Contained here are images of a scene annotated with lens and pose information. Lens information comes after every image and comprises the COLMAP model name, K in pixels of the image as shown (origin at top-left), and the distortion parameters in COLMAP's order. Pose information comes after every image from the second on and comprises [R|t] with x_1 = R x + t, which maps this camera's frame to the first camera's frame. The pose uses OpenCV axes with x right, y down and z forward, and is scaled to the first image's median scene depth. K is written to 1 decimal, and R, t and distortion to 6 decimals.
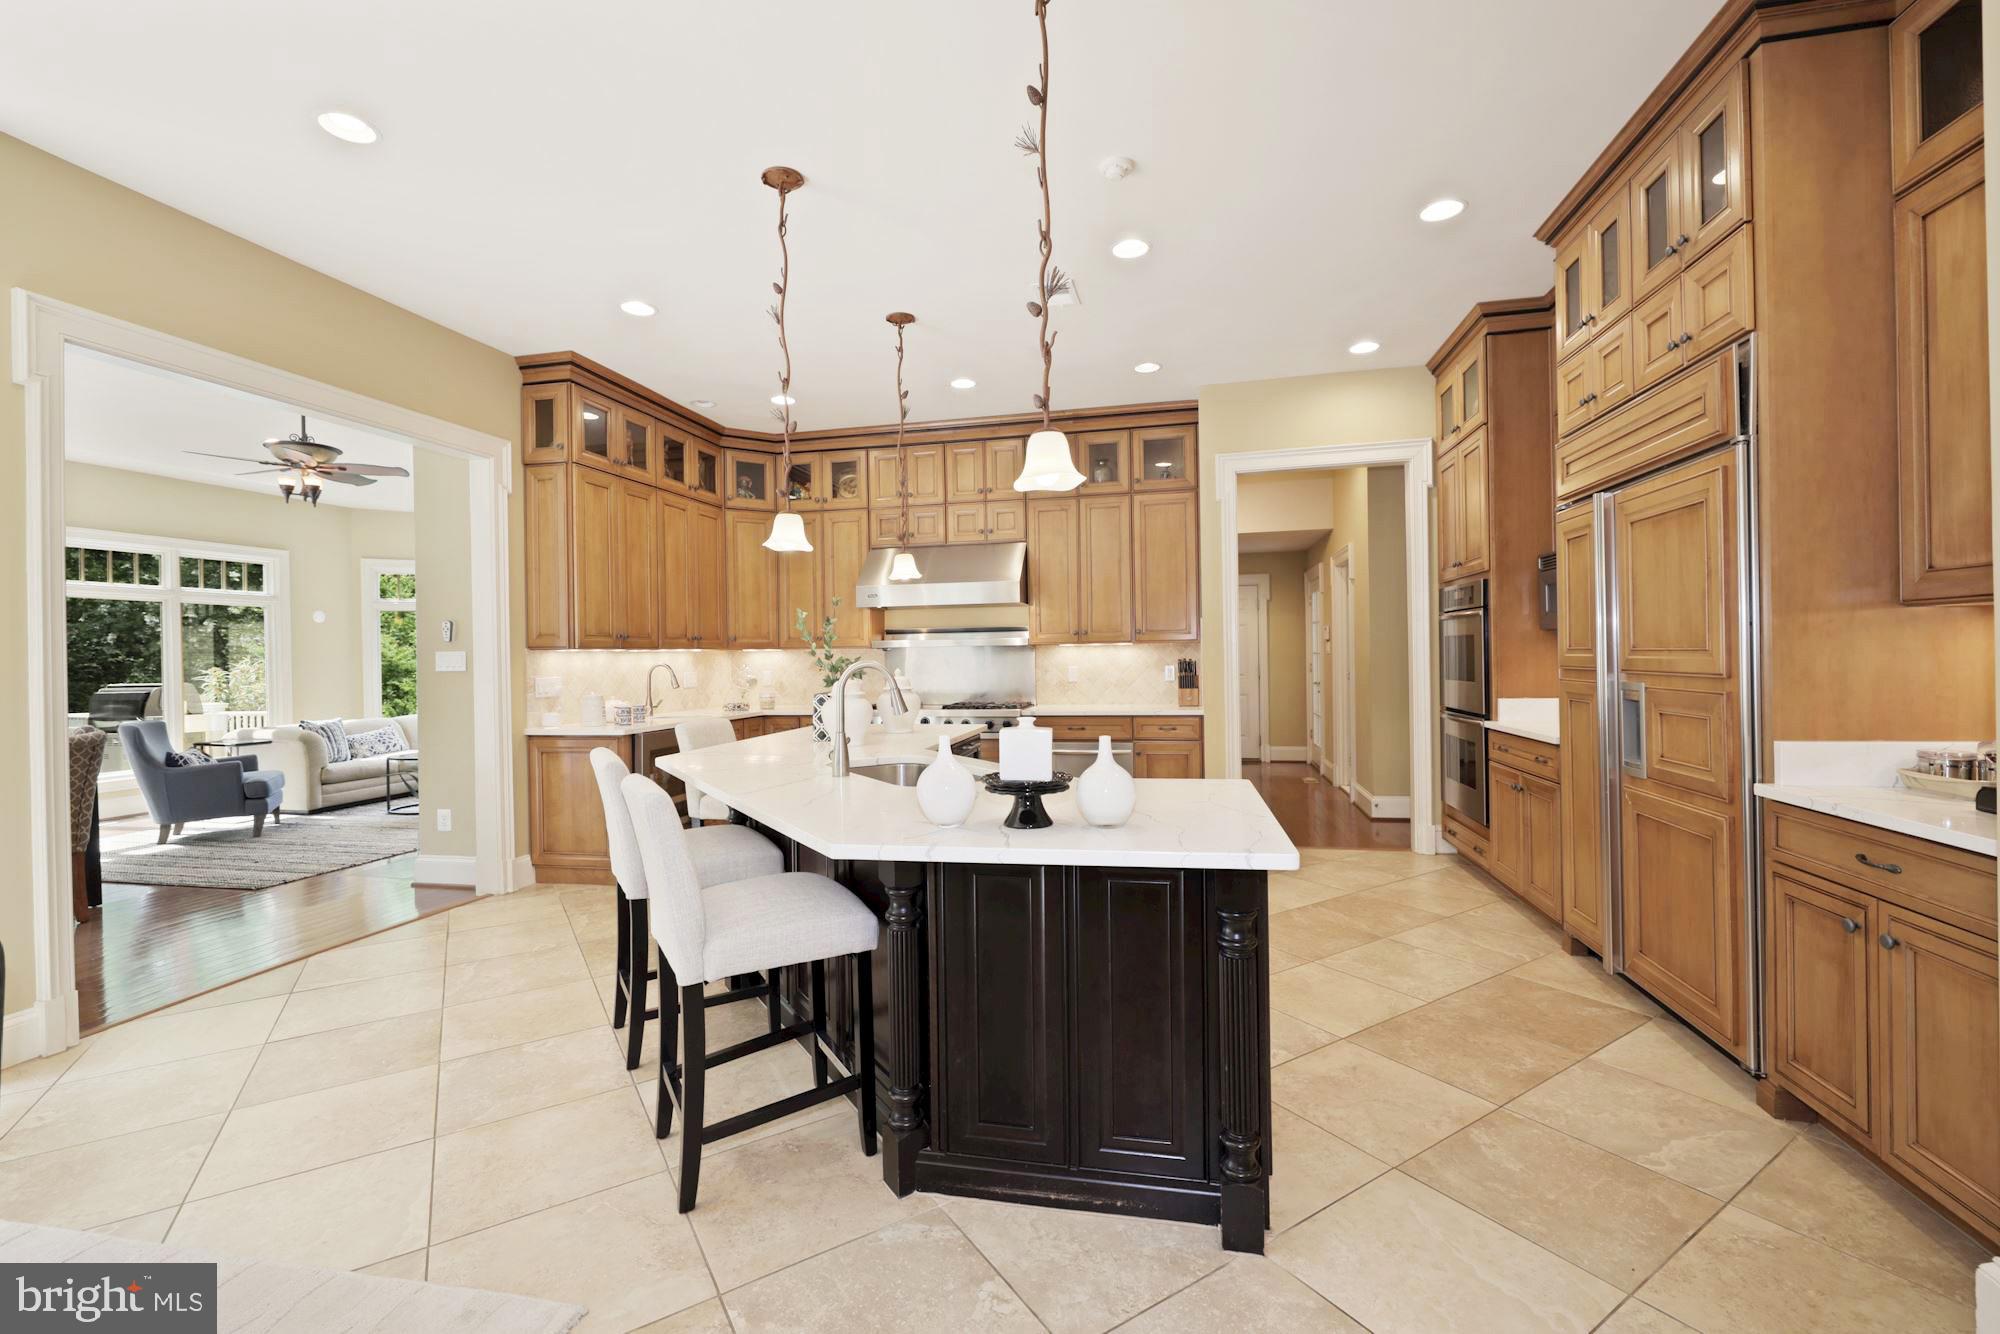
lens RADIAL K [[841.2, 0, 999.4], [0, 841.2, 660.0], [0, 0, 1]] dist [0.000083, -0.000408]
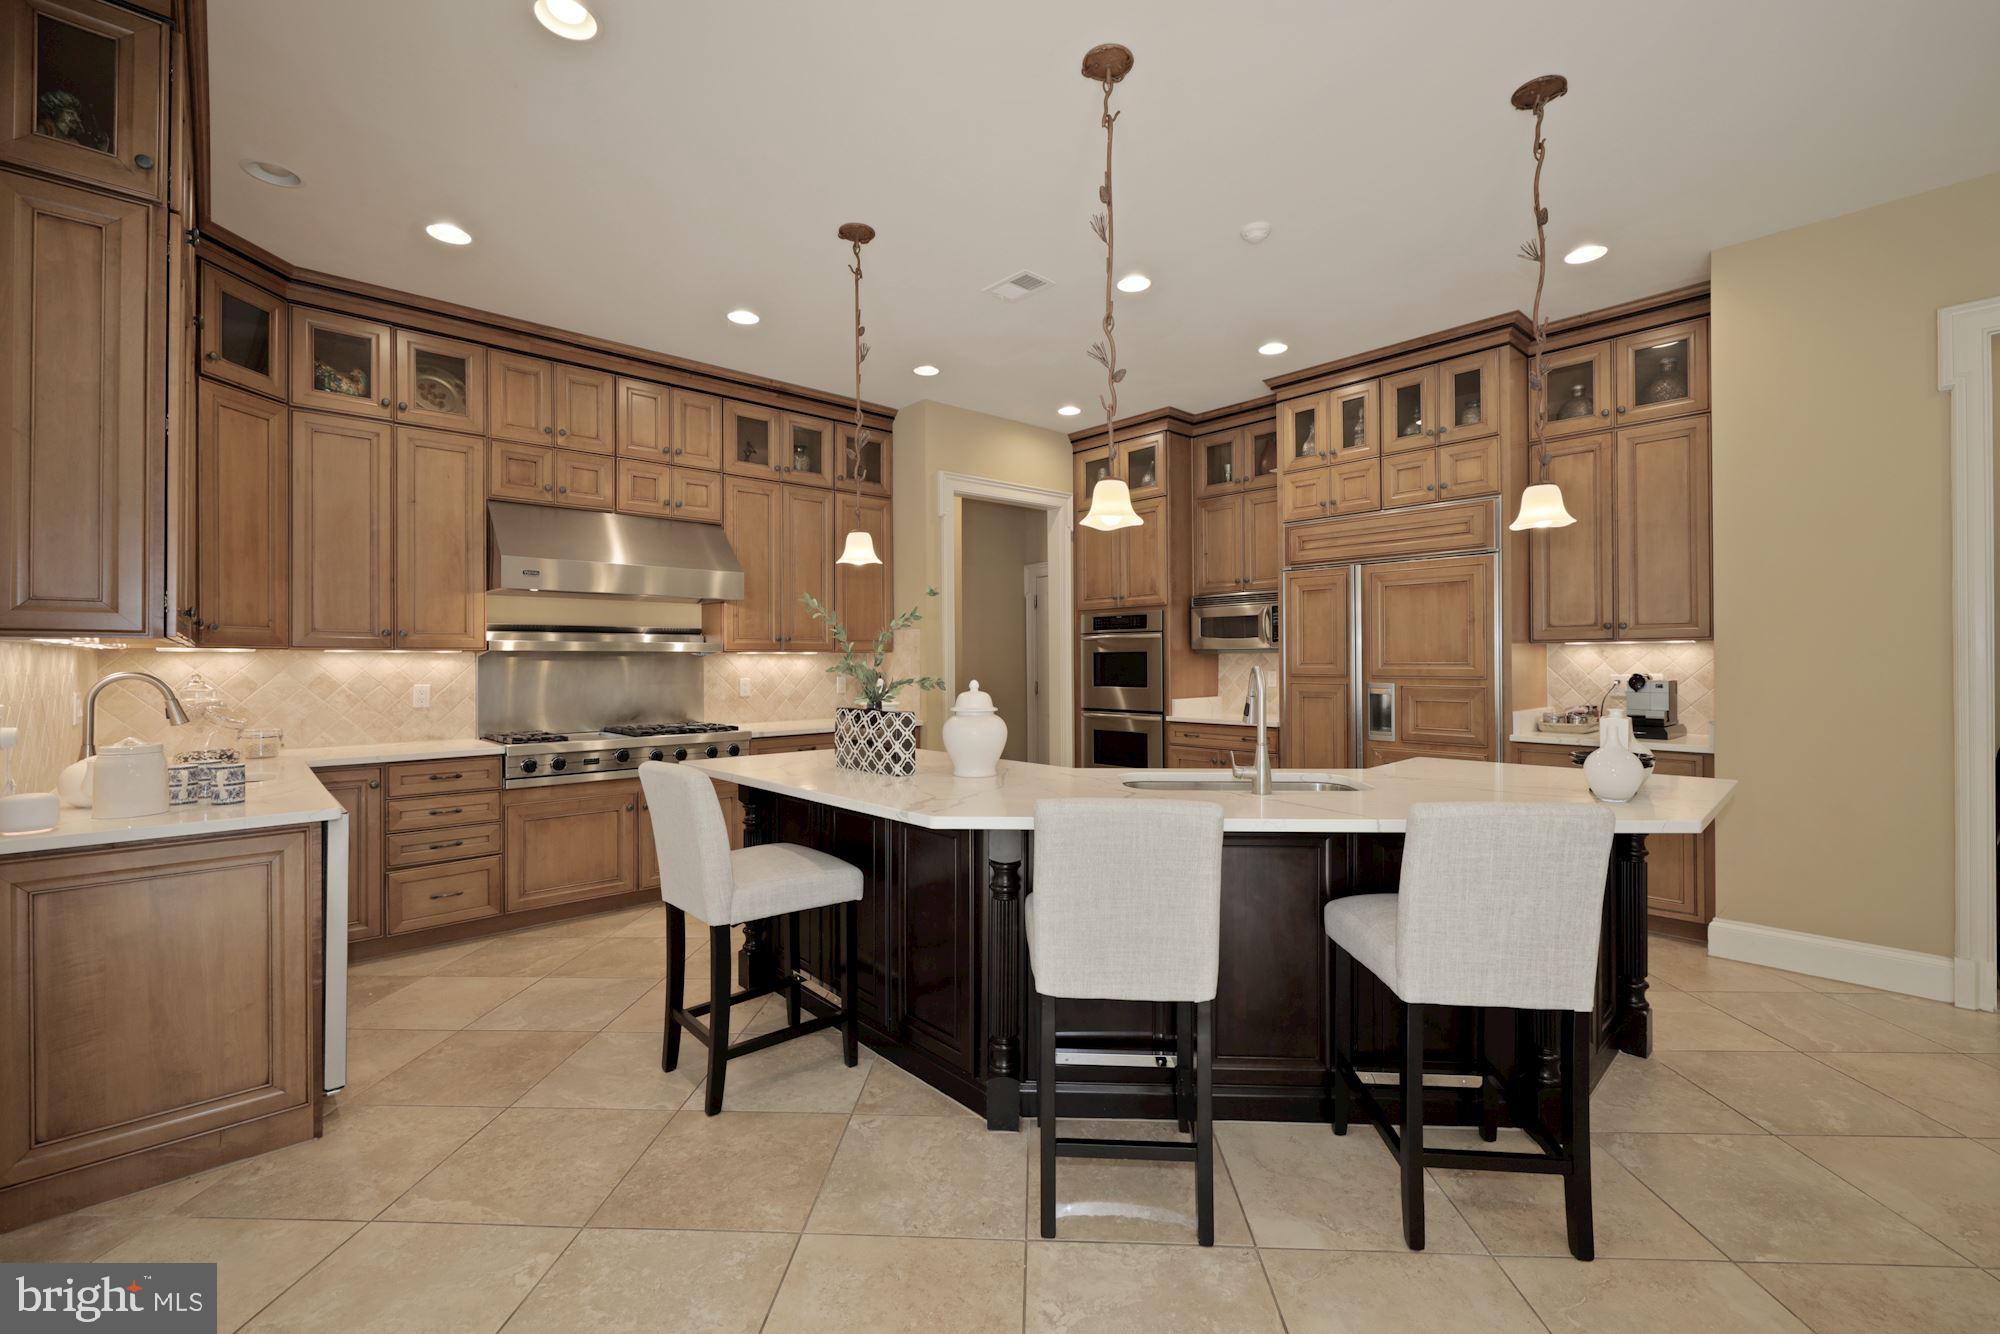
lens RADIAL K [[841.2, 0, 999.4], [0, 841.2, 660.0], [0, 0, 1]] dist [0.000083, -0.000408]
pose [[0.575316, 0.014560, 0.817802, -0.569863], [-0.000033, 0.999842, -0.017778, 0.005444], [-0.817931, 0.010201, 0.575225, 0.373594]]
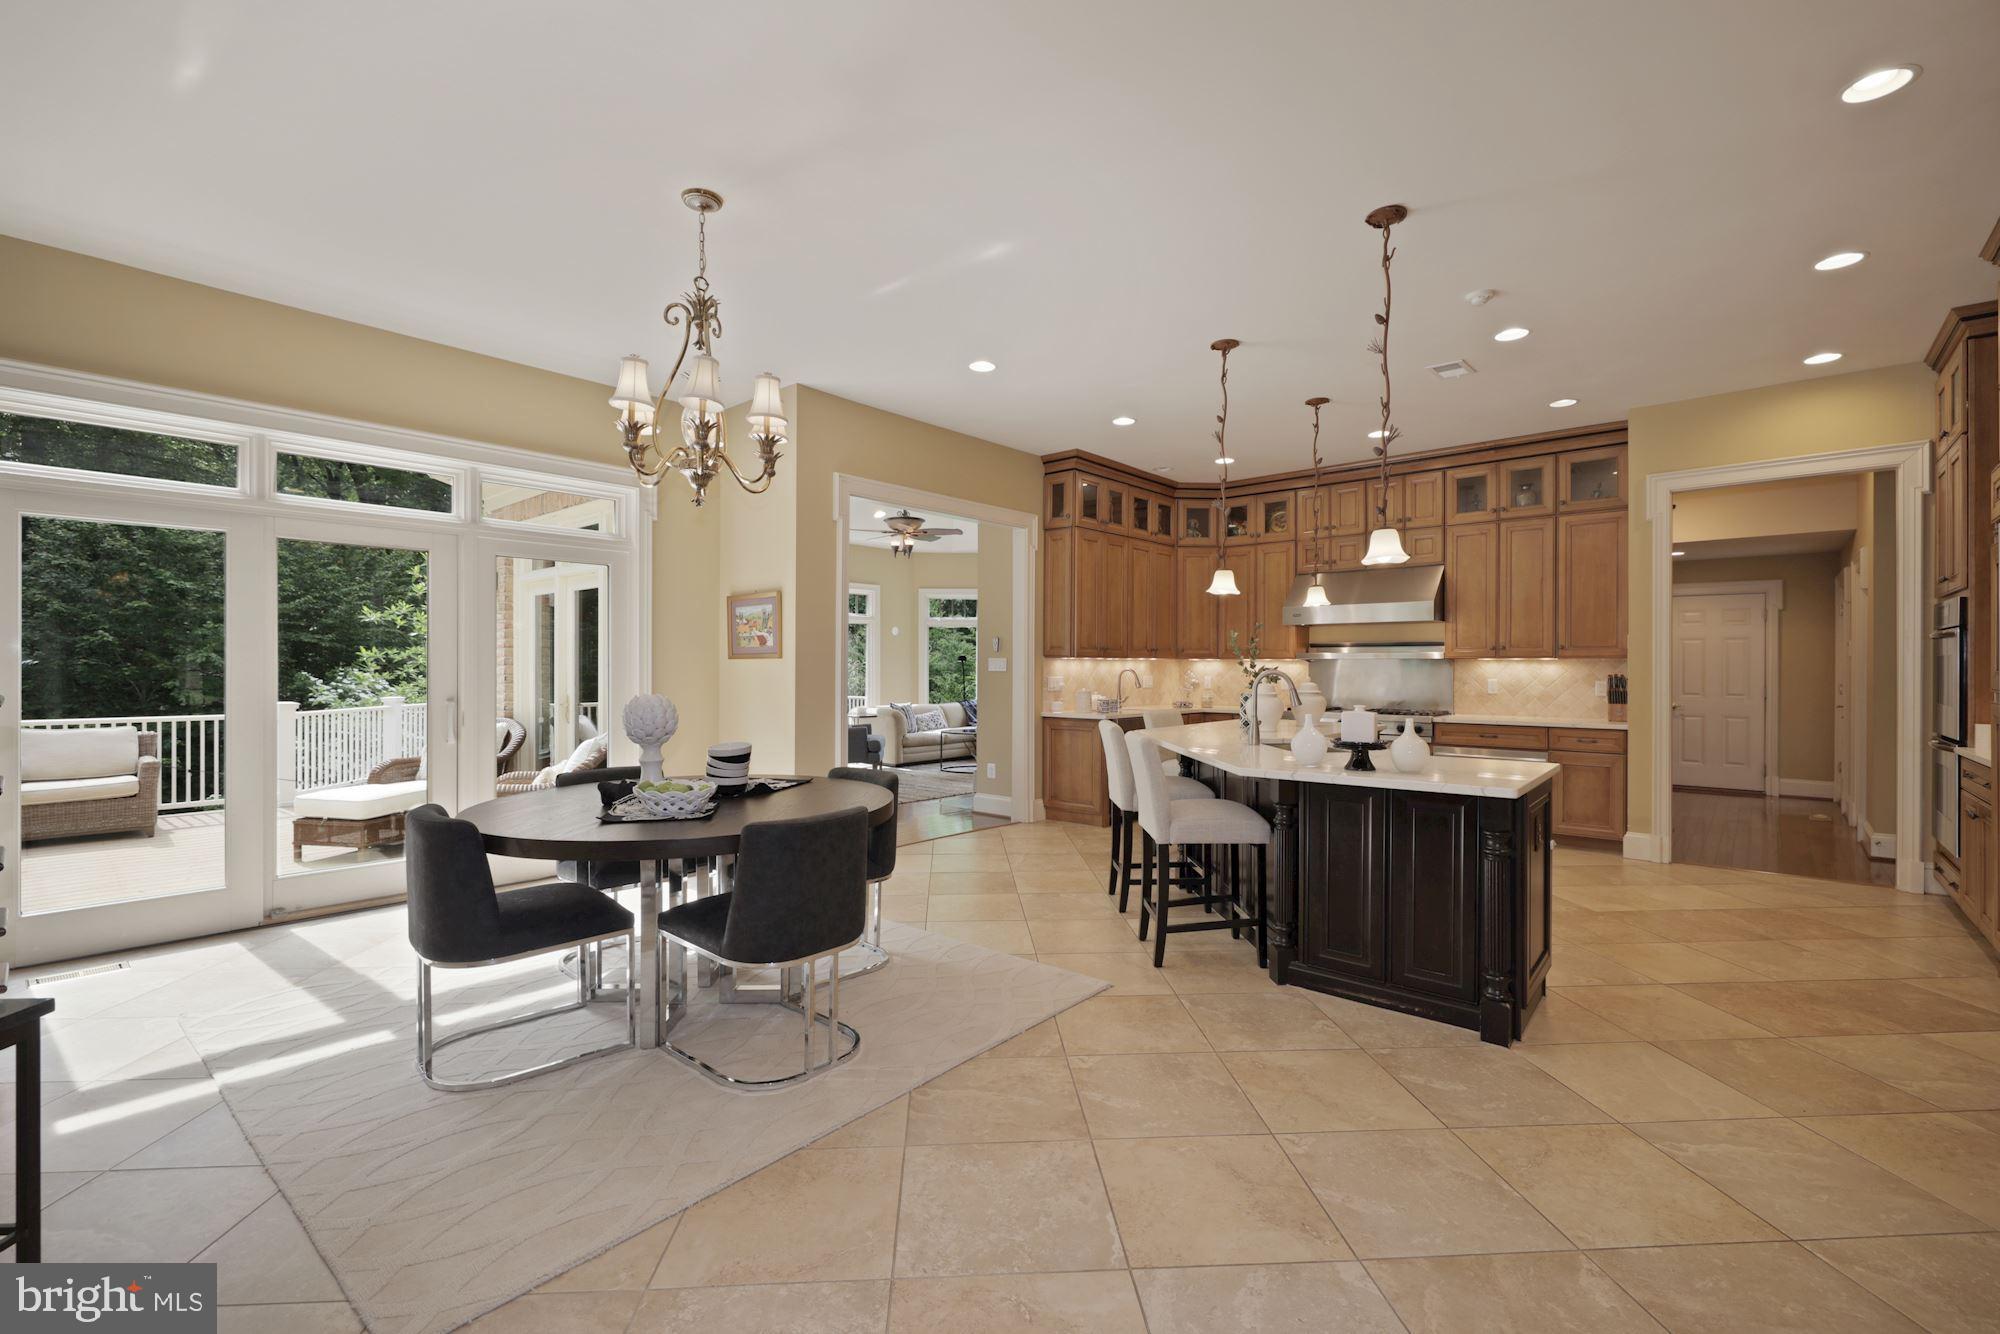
lens RADIAL K [[857.9, 0, 1005.6], [0, 857.9, 669.3], [0, 0, 1]] dist [-0.001248, -0.000570]
pose [[0.876812, 0.020377, -0.480402, 0.084308], [-0.019579, 0.999786, 0.006672, -0.000423], [0.480435, 0.003556, 0.877023, -0.303577]]
